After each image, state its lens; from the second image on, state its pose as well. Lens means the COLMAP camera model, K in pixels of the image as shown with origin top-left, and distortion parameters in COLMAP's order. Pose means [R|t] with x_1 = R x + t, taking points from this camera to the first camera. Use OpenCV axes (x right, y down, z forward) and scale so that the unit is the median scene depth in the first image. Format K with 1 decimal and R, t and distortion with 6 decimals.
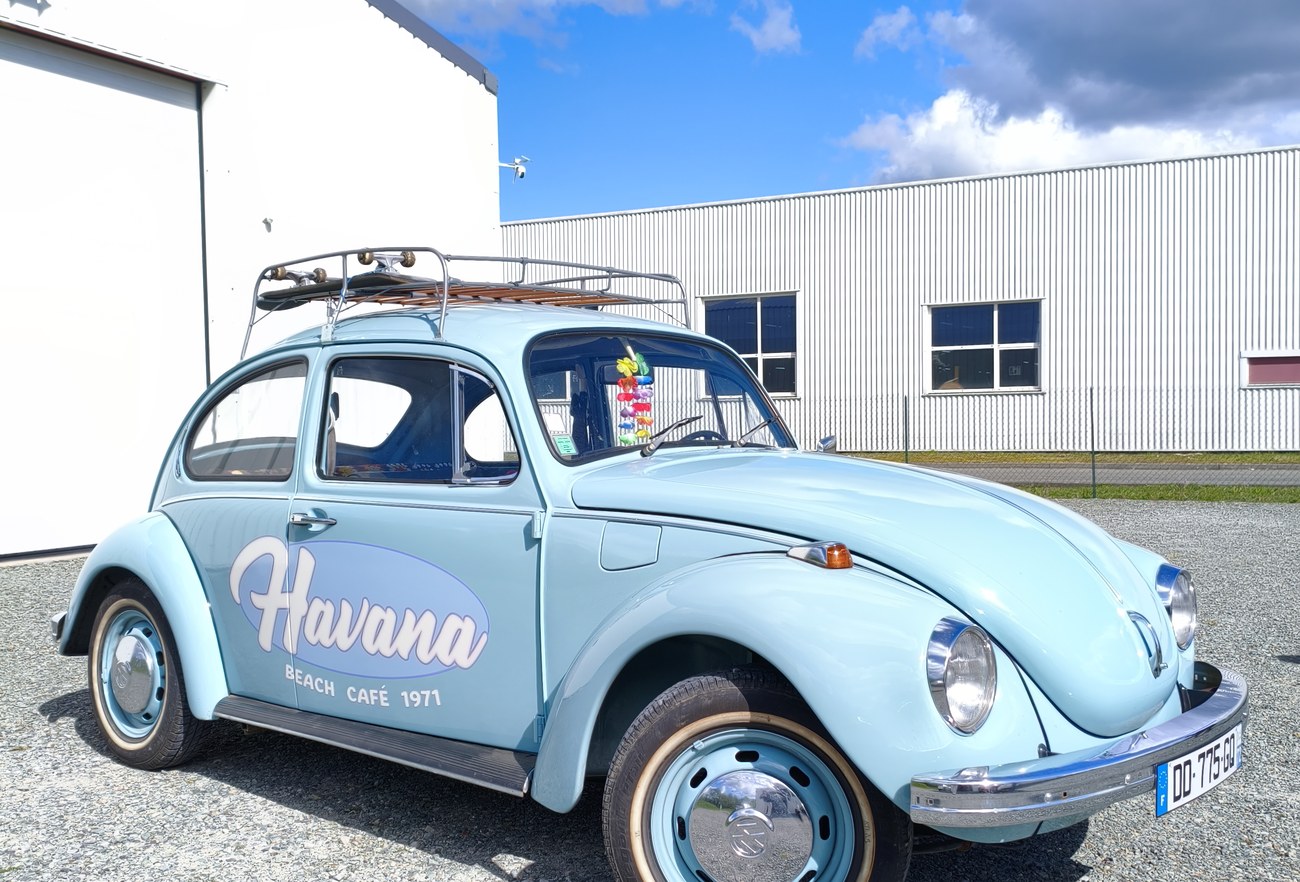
lens RADIAL K [[2141.8, 0, 650.0], [0, 2141.8, 441.0], [0, 0, 1]] dist [0.154216, -0.074094]
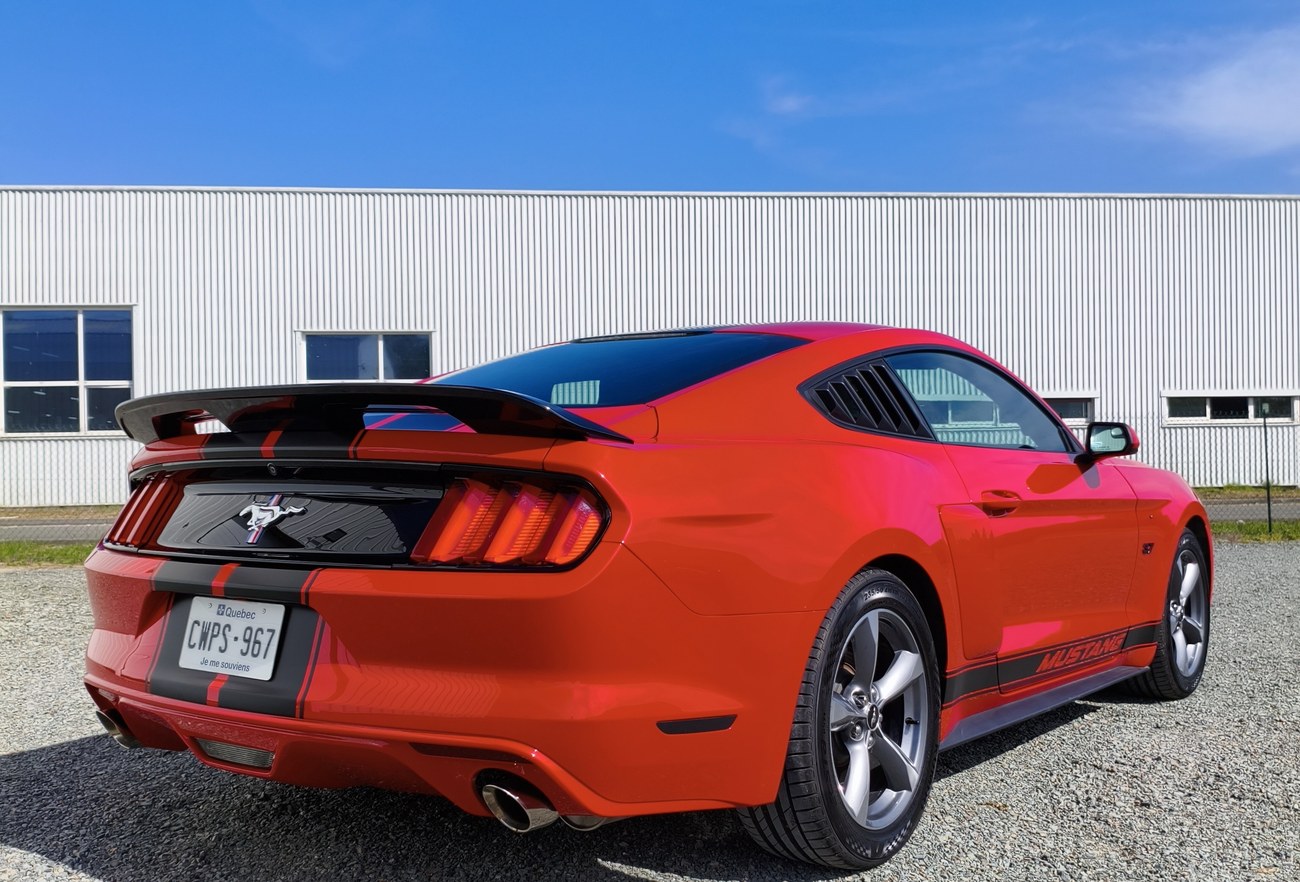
lens RADIAL K [[2141.8, 0, 650.0], [0, 2141.8, 441.0], [0, 0, 1]] dist [0.154216, -0.074094]
pose [[0.684921, 0.014666, 0.728470, -0.394368], [0.006906, 0.999622, -0.026617, 0.004868], [-0.728585, 0.023261, 0.684561, 0.296441]]
